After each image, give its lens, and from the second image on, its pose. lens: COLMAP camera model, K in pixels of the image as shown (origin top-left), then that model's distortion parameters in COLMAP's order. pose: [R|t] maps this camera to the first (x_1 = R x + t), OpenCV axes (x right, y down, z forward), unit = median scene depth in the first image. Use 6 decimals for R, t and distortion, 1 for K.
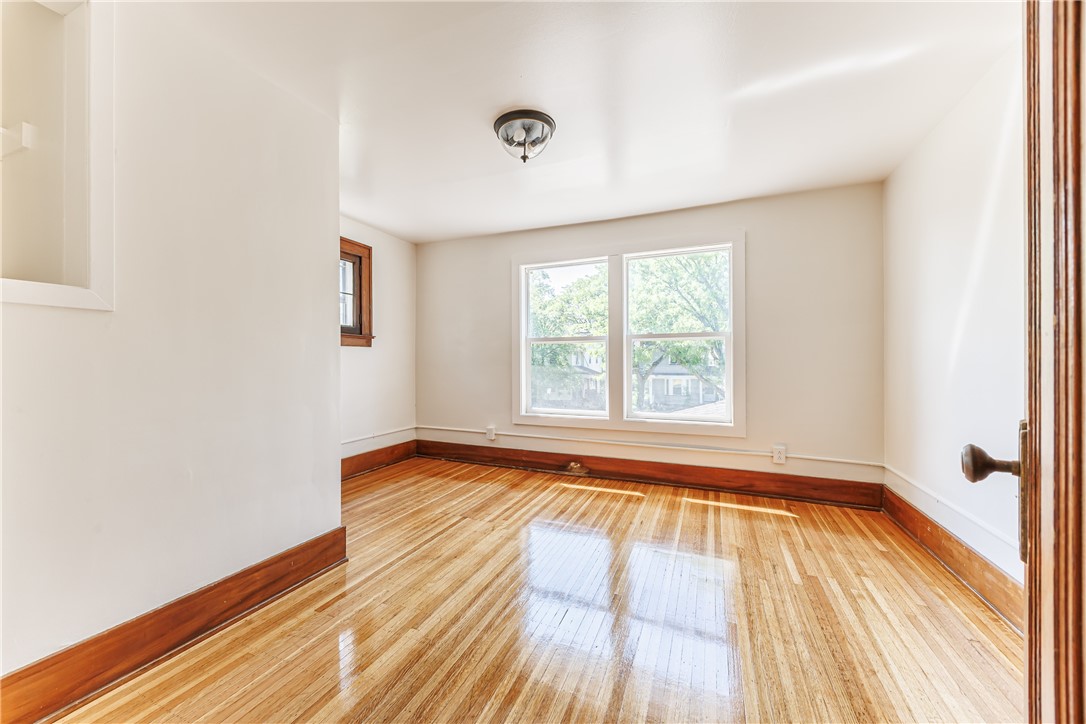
lens RADIAL K [[406.1, 0, 542.6], [0, 406.1, 362.8], [0, 0, 1]] dist [-0.000944, -0.000032]
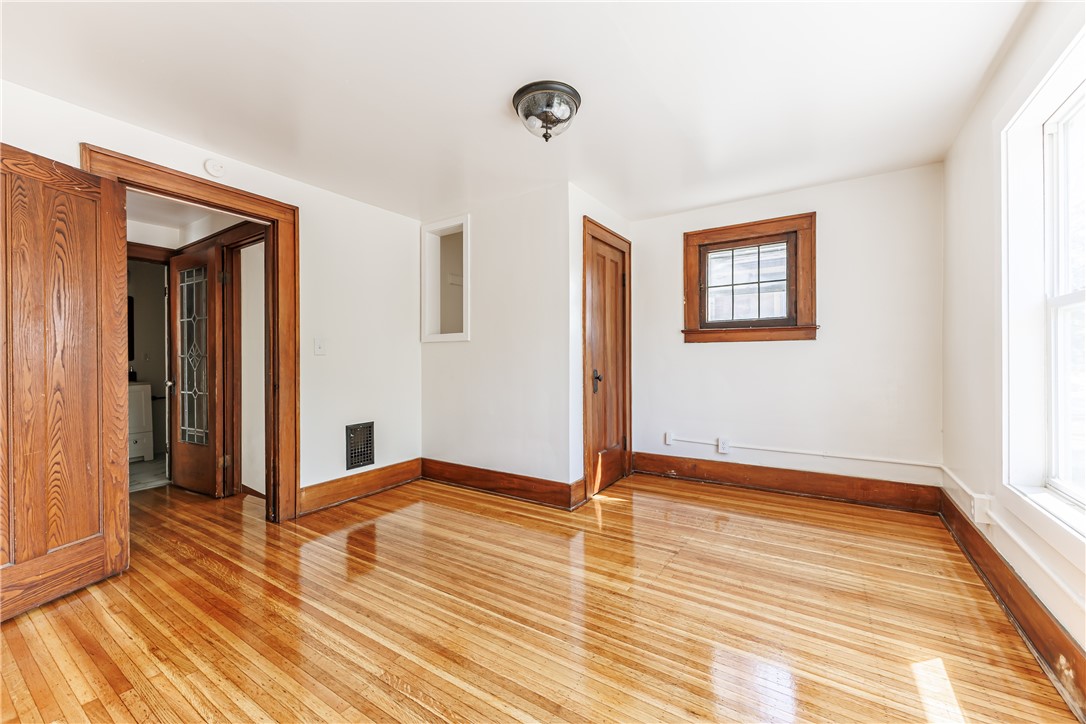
lens RADIAL K [[435.8, 0, 543.0], [0, 435.8, 360.8], [0, 0, 1]] dist [0.001485, 0.000146]
pose [[-0.180269, -0.000010, -0.983617, 0.662968], [0.001281, 0.999999, -0.000245, 0.001491], [0.983616, -0.001304, -0.180269, 0.844738]]
